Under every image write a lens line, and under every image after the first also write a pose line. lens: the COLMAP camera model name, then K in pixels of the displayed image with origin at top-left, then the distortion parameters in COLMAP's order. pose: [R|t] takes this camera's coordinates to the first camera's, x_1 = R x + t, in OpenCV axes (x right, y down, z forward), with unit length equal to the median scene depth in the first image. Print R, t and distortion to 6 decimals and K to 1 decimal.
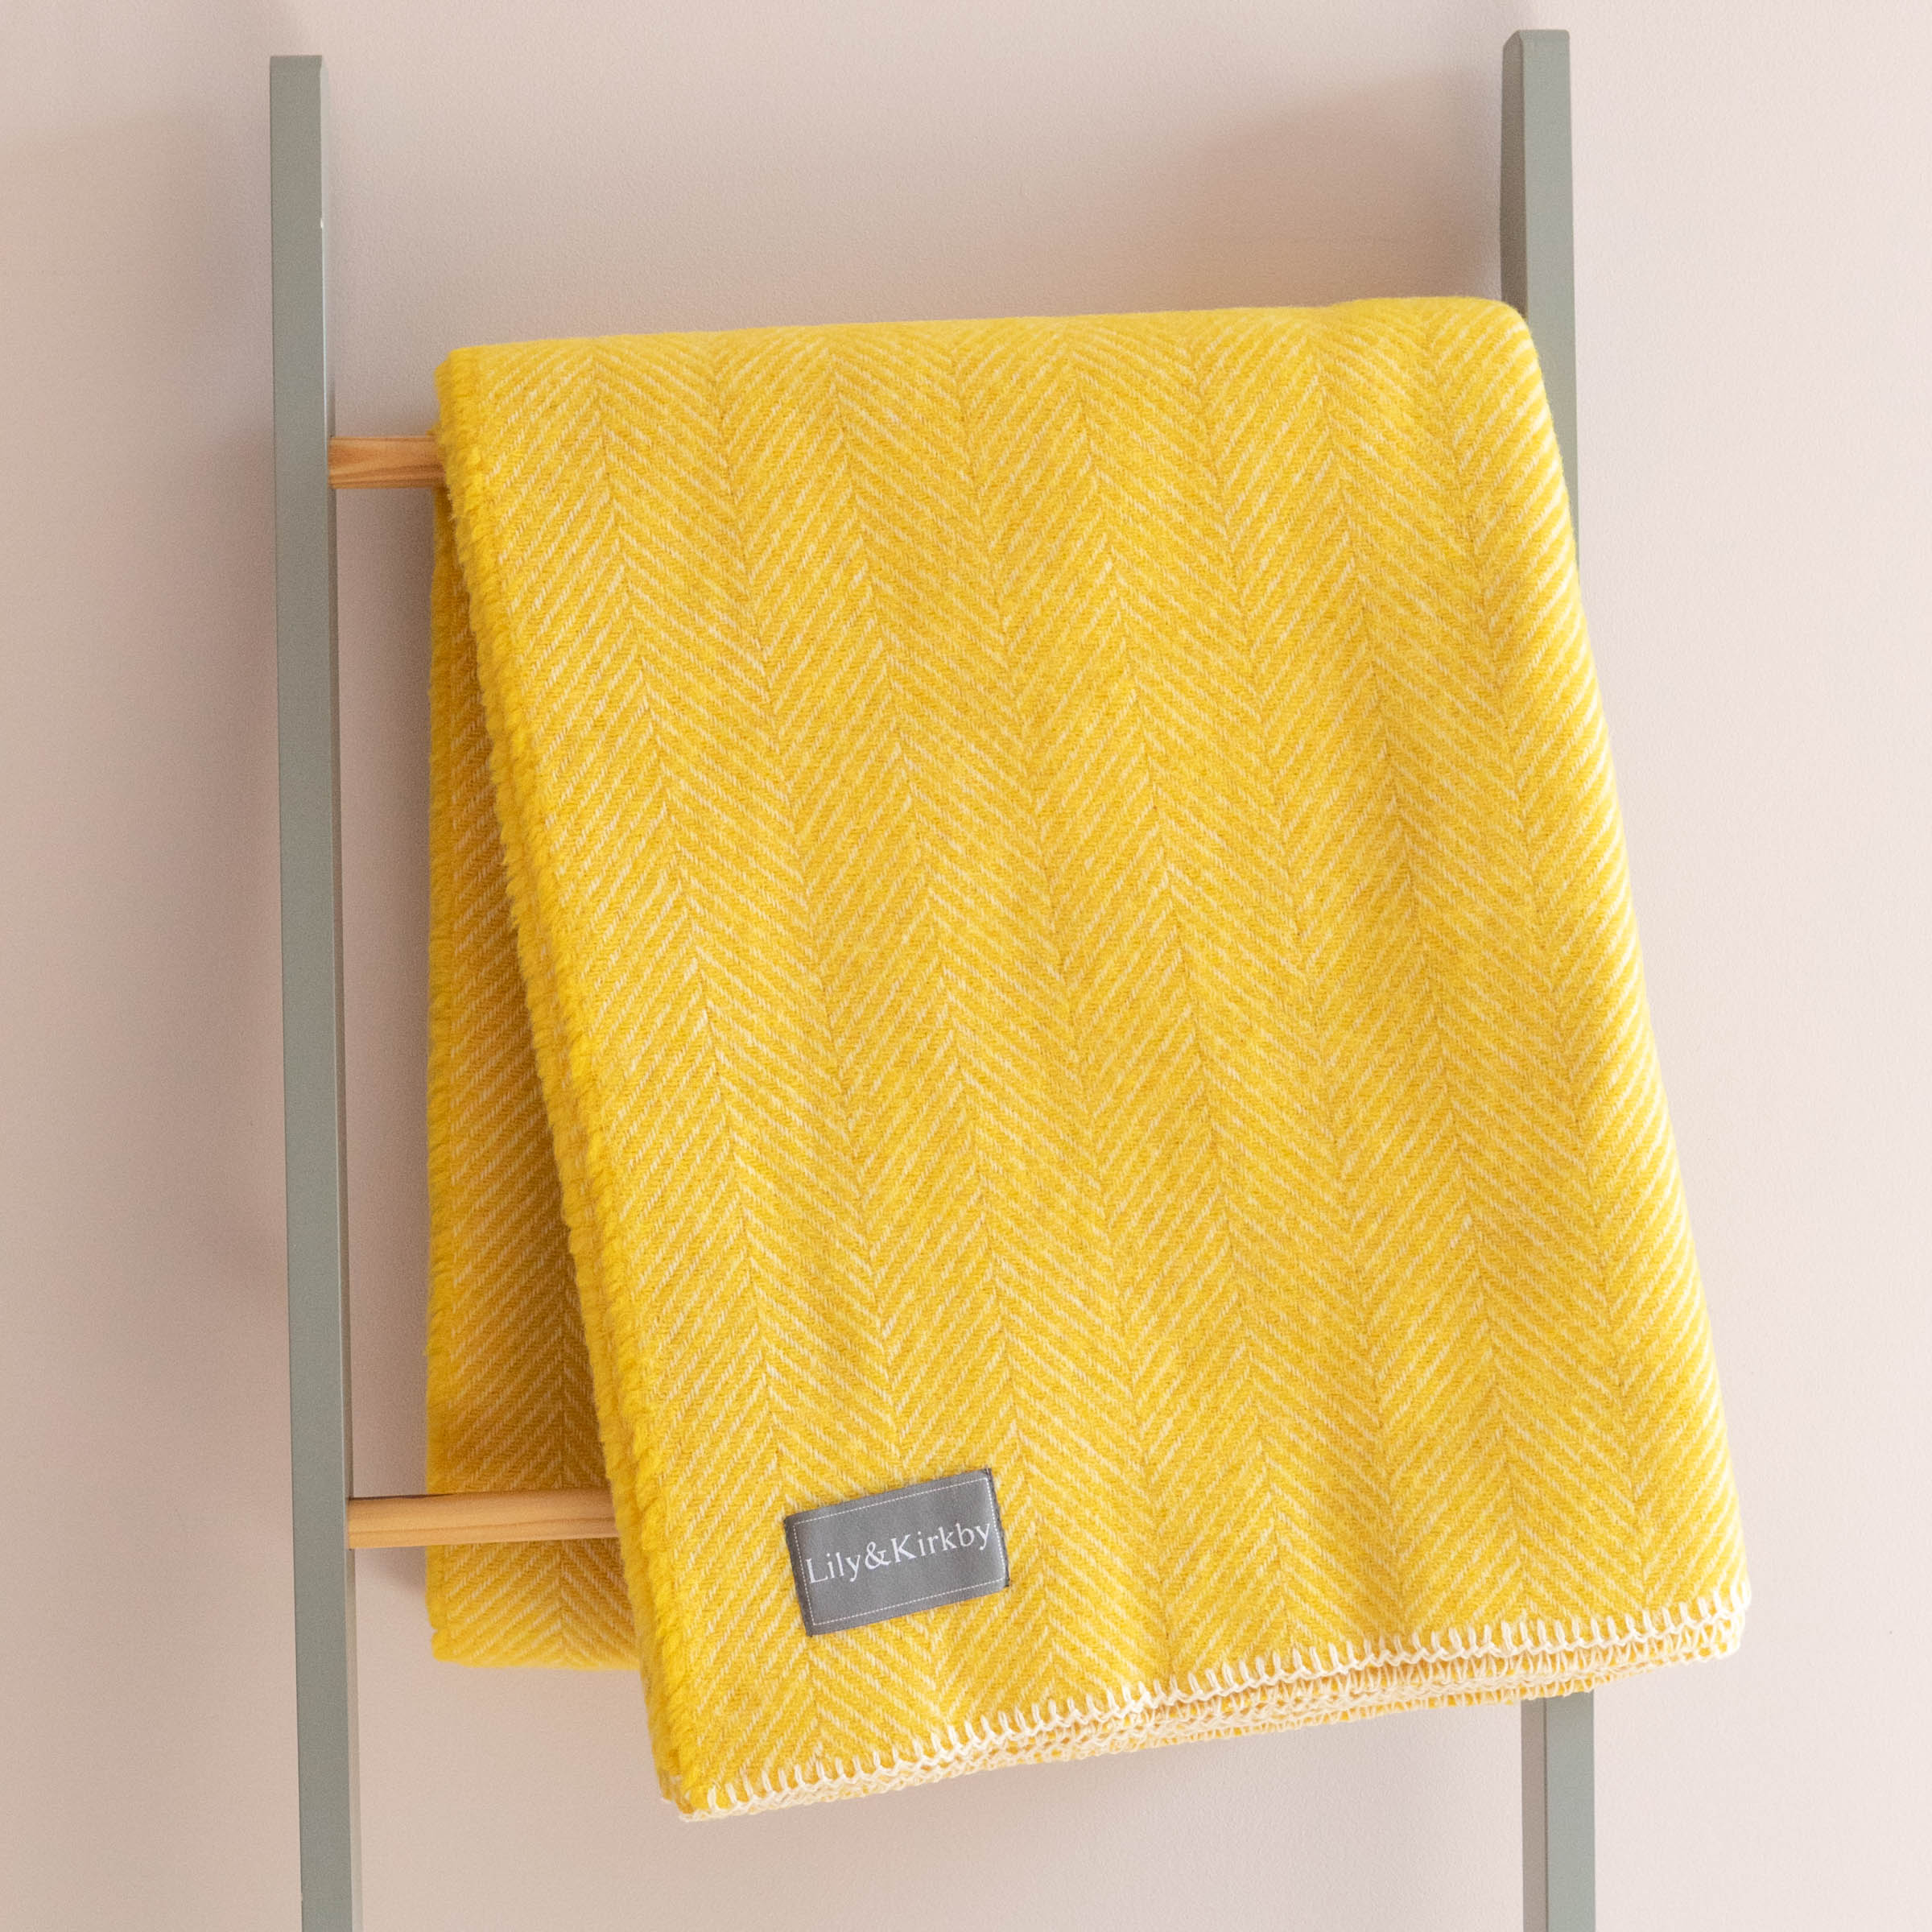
lens RADIAL K [[3779.4, 0, 966.0], [0, 3779.4, 966.0], [0, 0, 1]] dist [-0.041274, -0.357610]
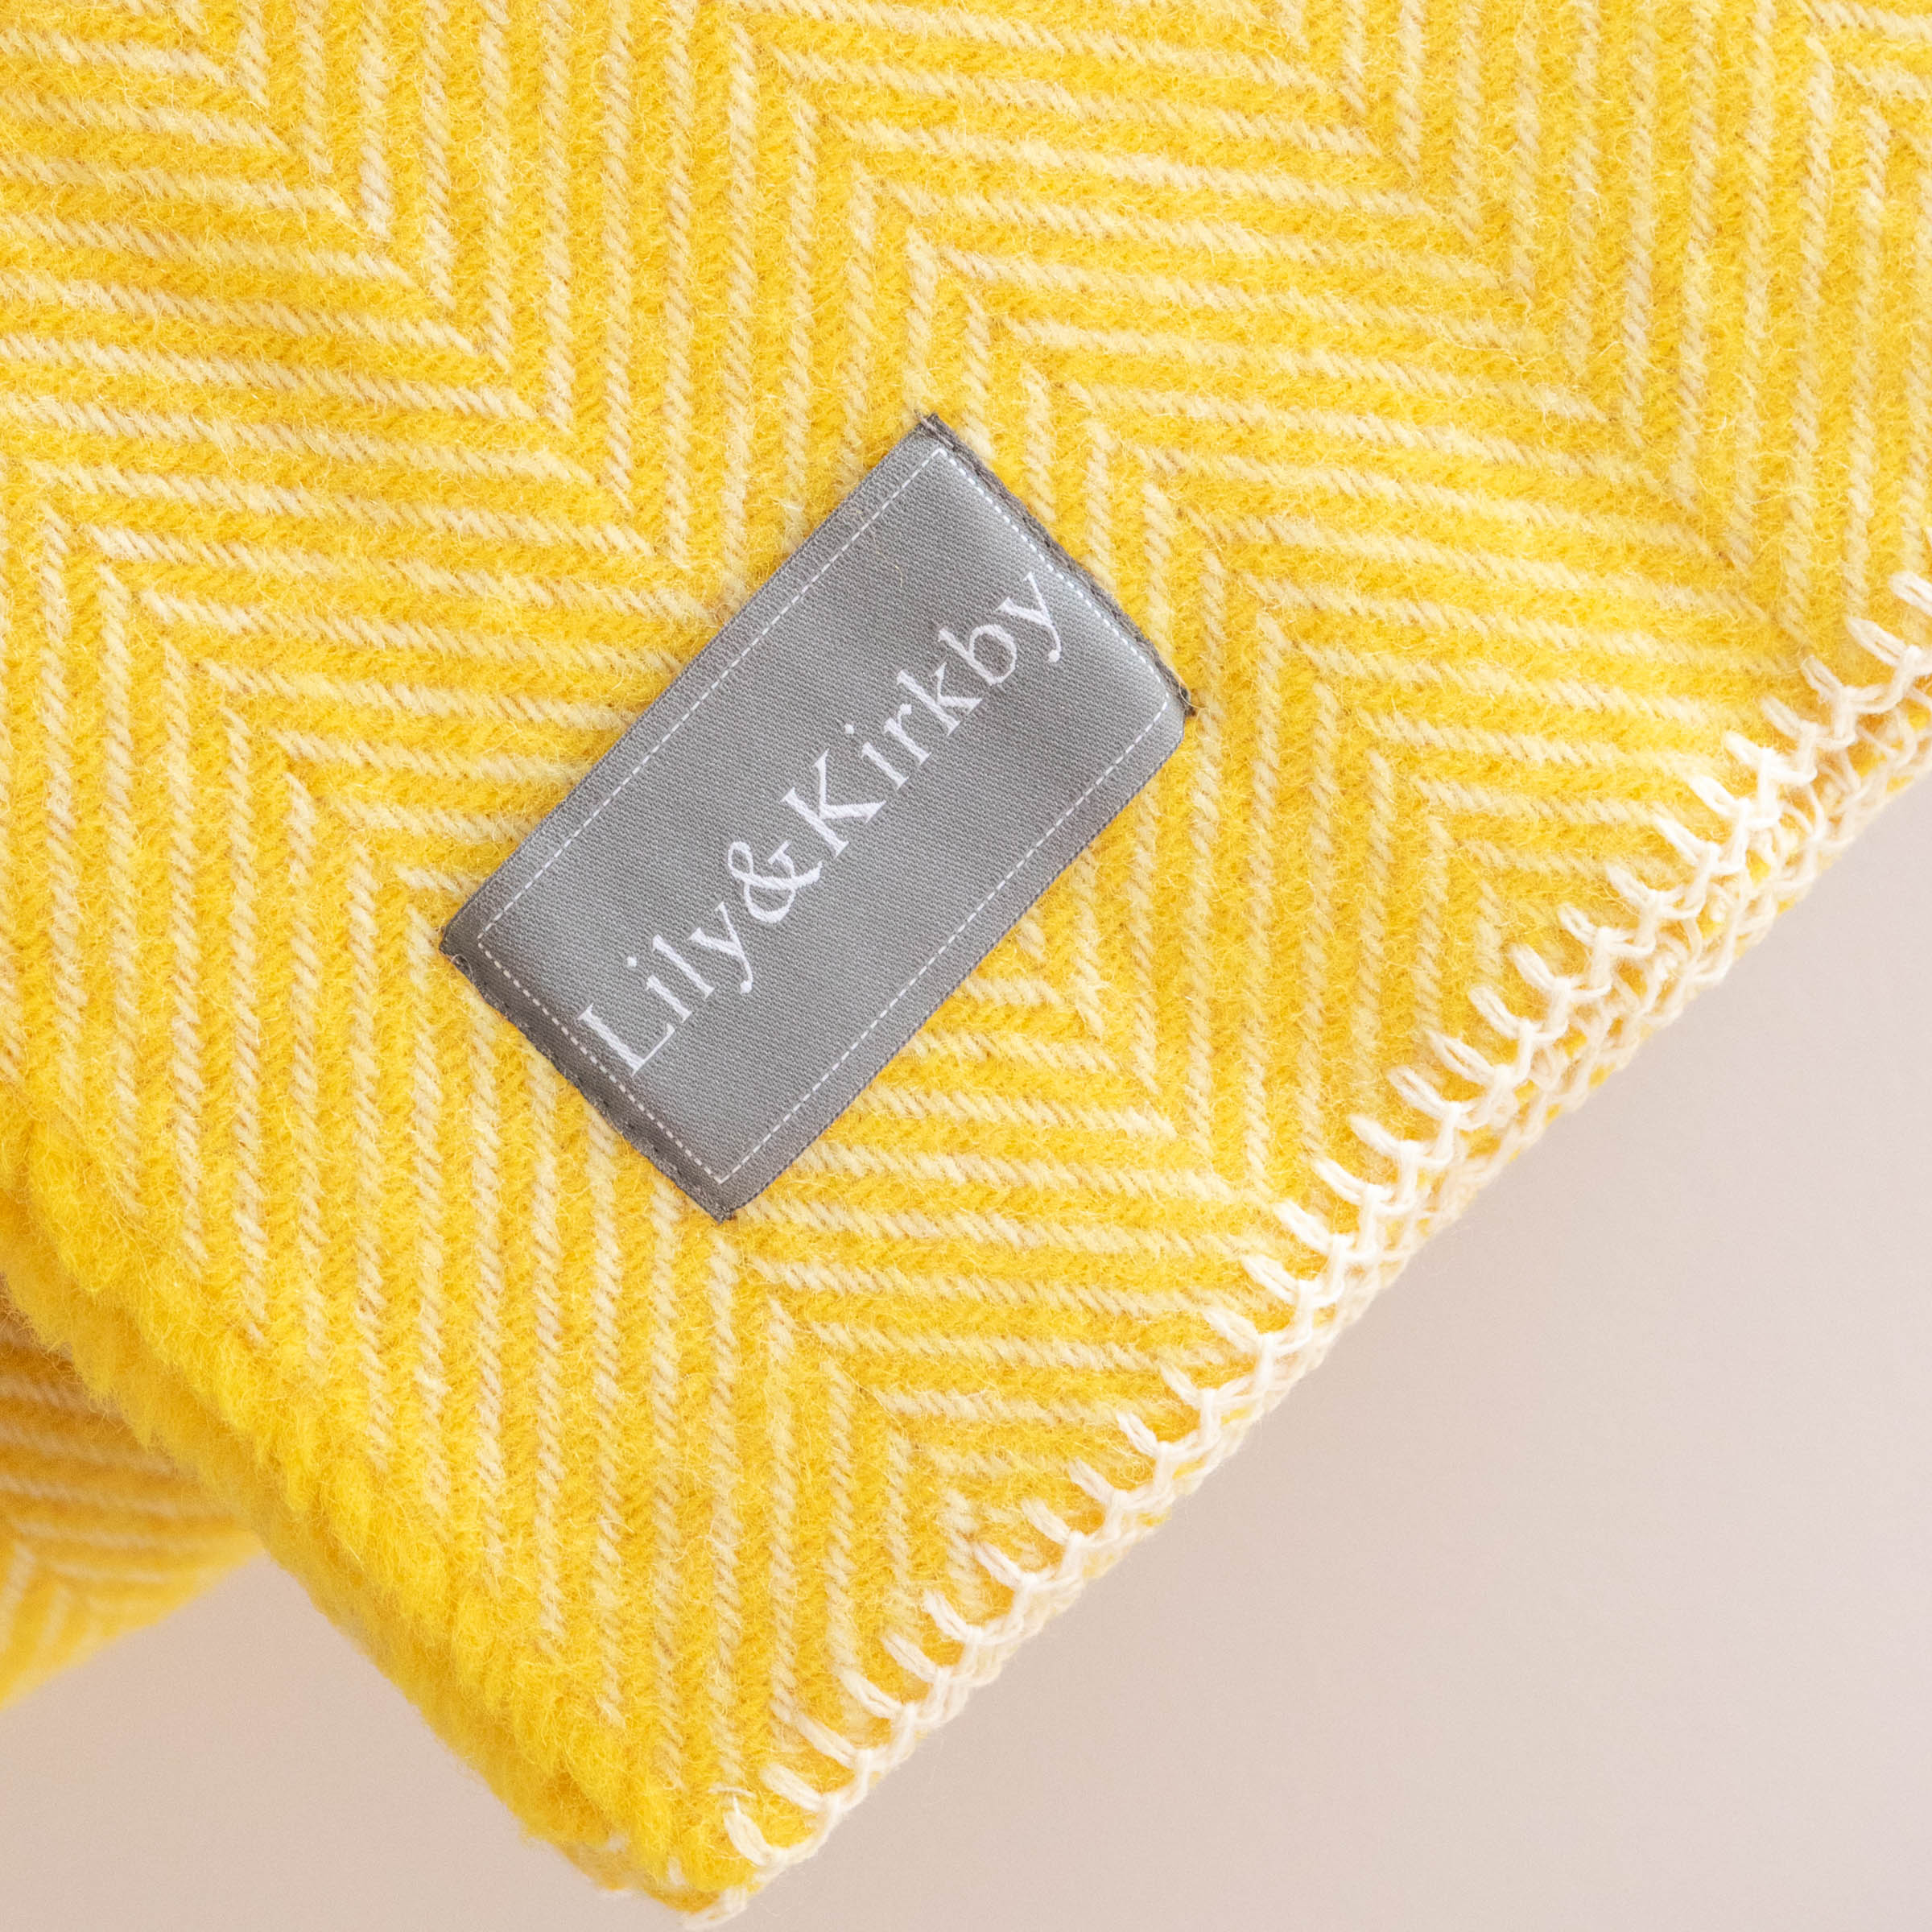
lens RADIAL K [[7190.4, 0, 966.0], [0, 7190.4, 966.0], [0, 0, 1]] dist [0.059599, -2.786765]
pose [[0.837436, -0.546535, 0.000984, -0.015332], [0.533747, 0.818227, 0.213587, 0.050286], [-0.117538, -0.178340, 0.976923, 0.446185]]
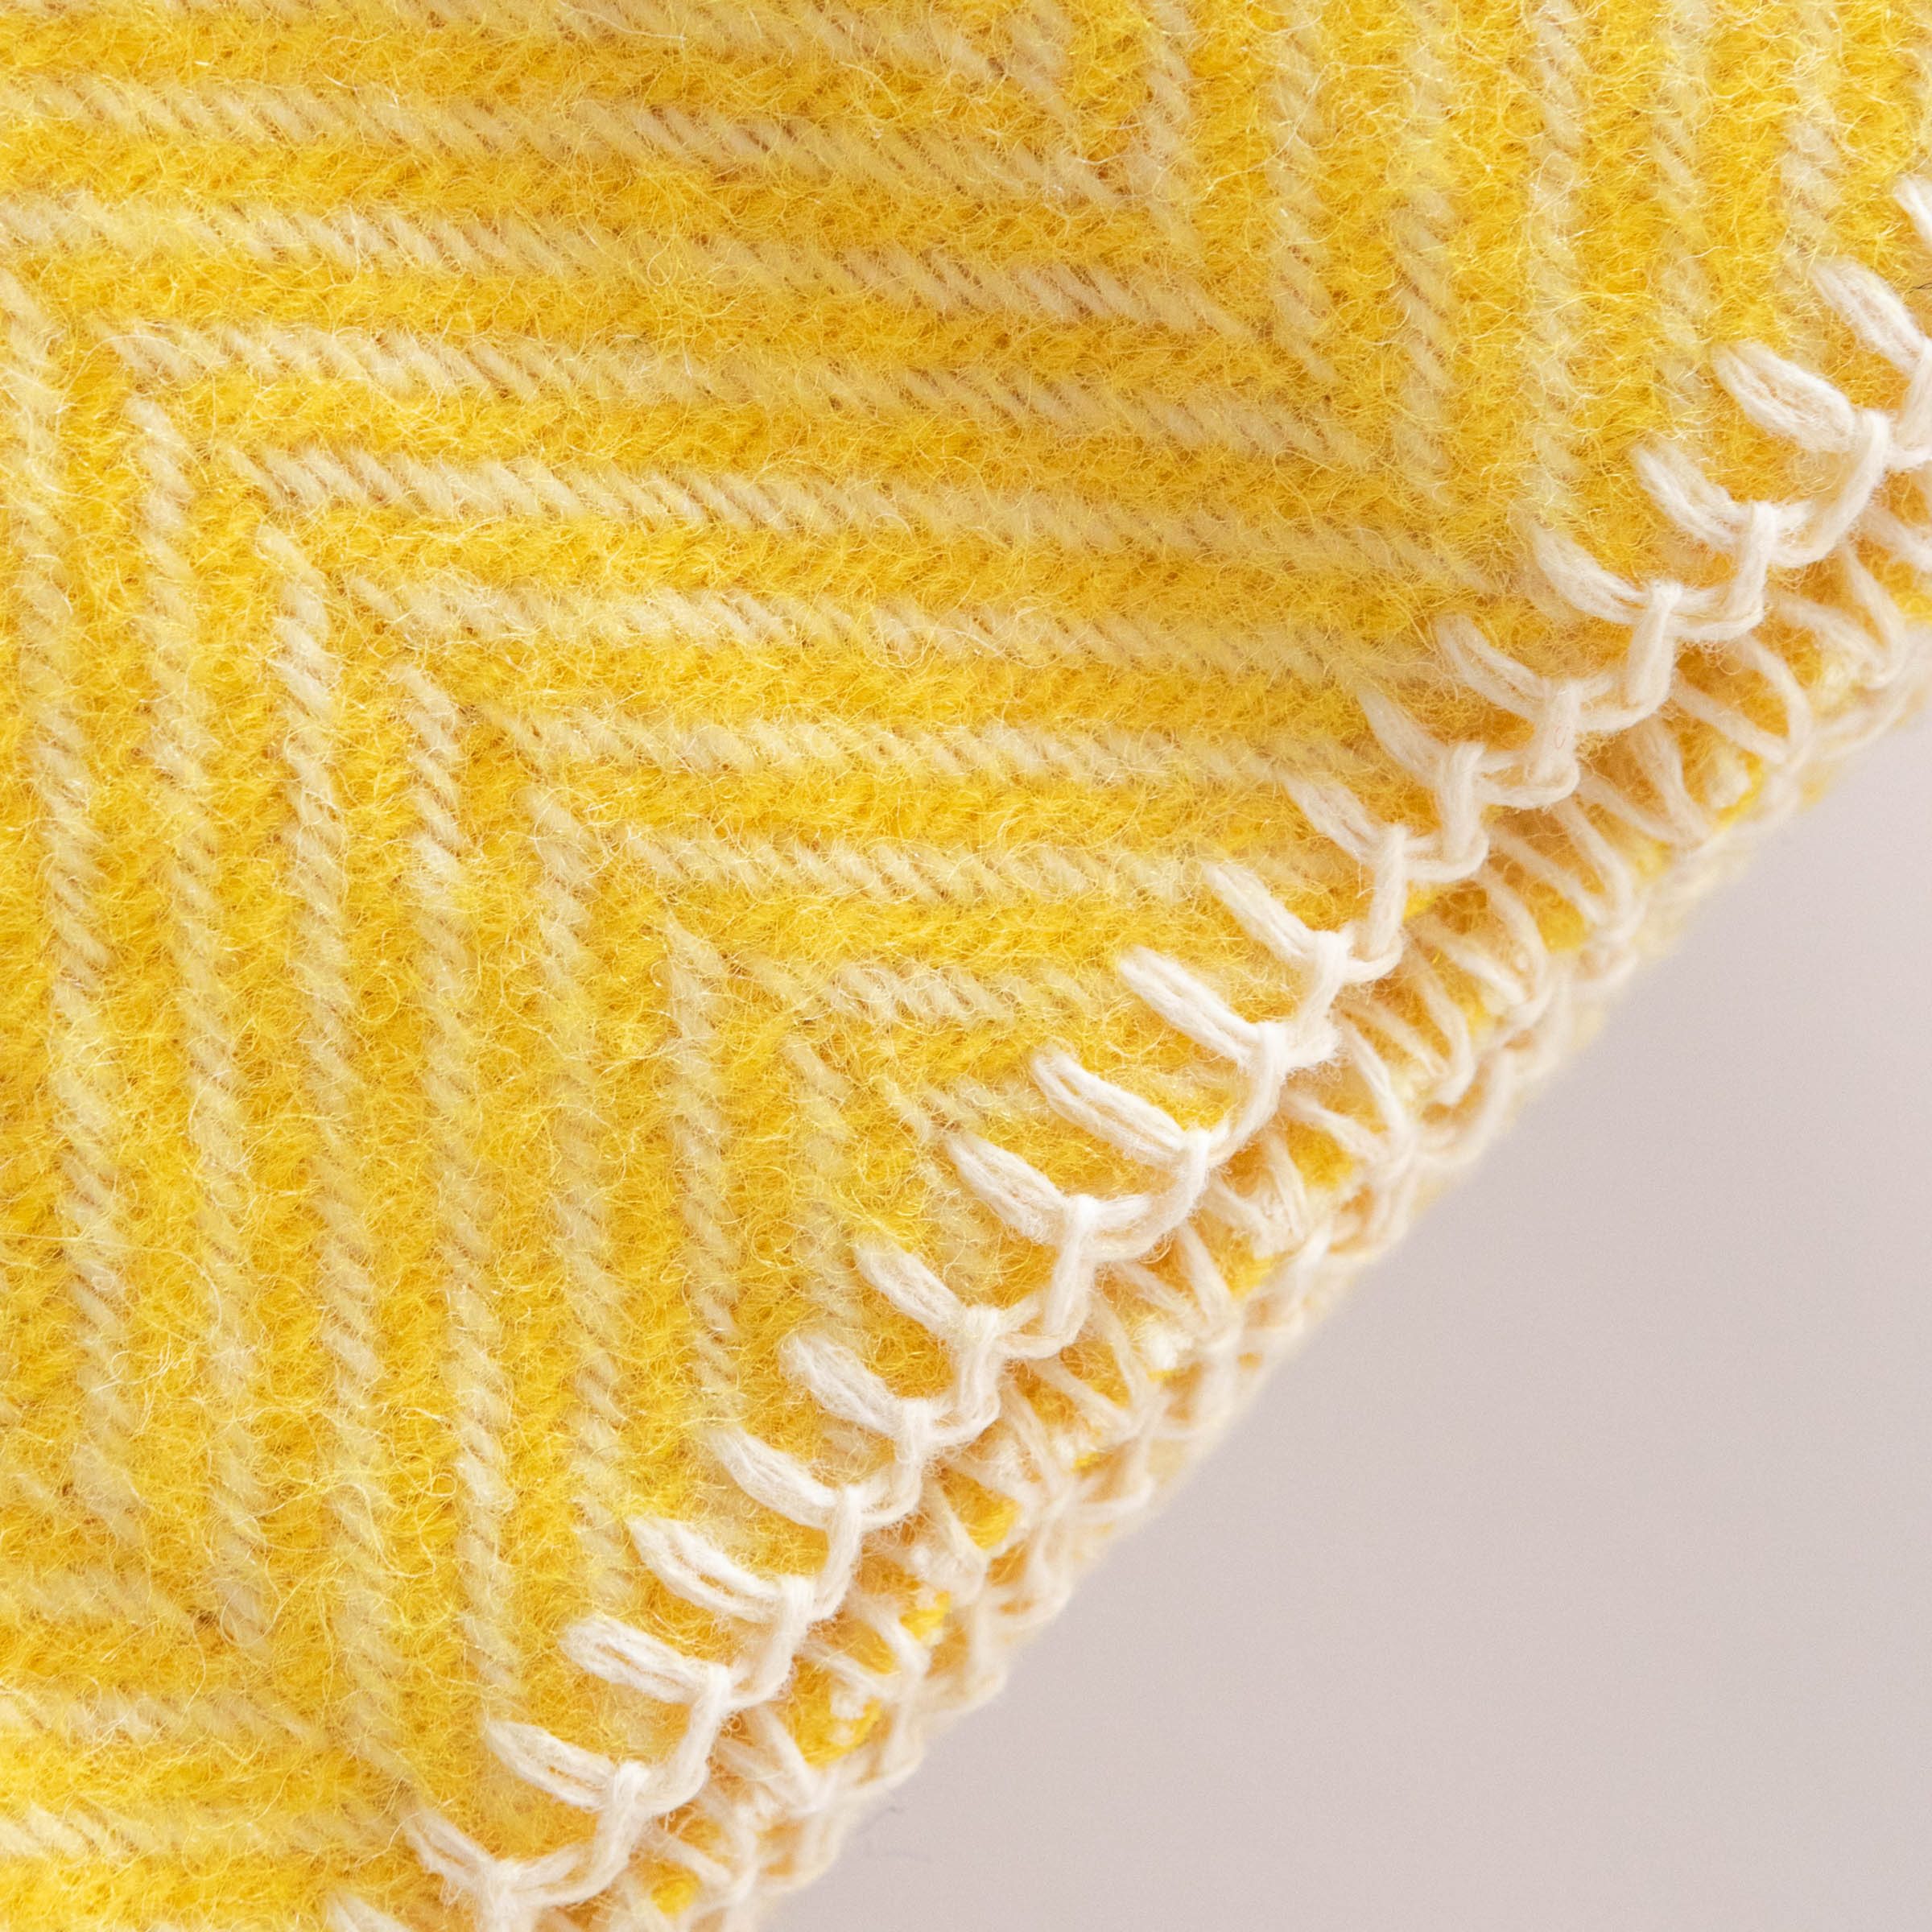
lens RADIAL K [[7190.4, 0, 966.0], [0, 7190.4, 966.0], [0, 0, 1]] dist [0.059599, -2.786765]
pose [[0.776939, -0.626740, 0.059692, 0.075613], [0.601242, 0.766754, 0.224939, 0.114779], [-0.186747, -0.138874, 0.972543, 0.737118]]
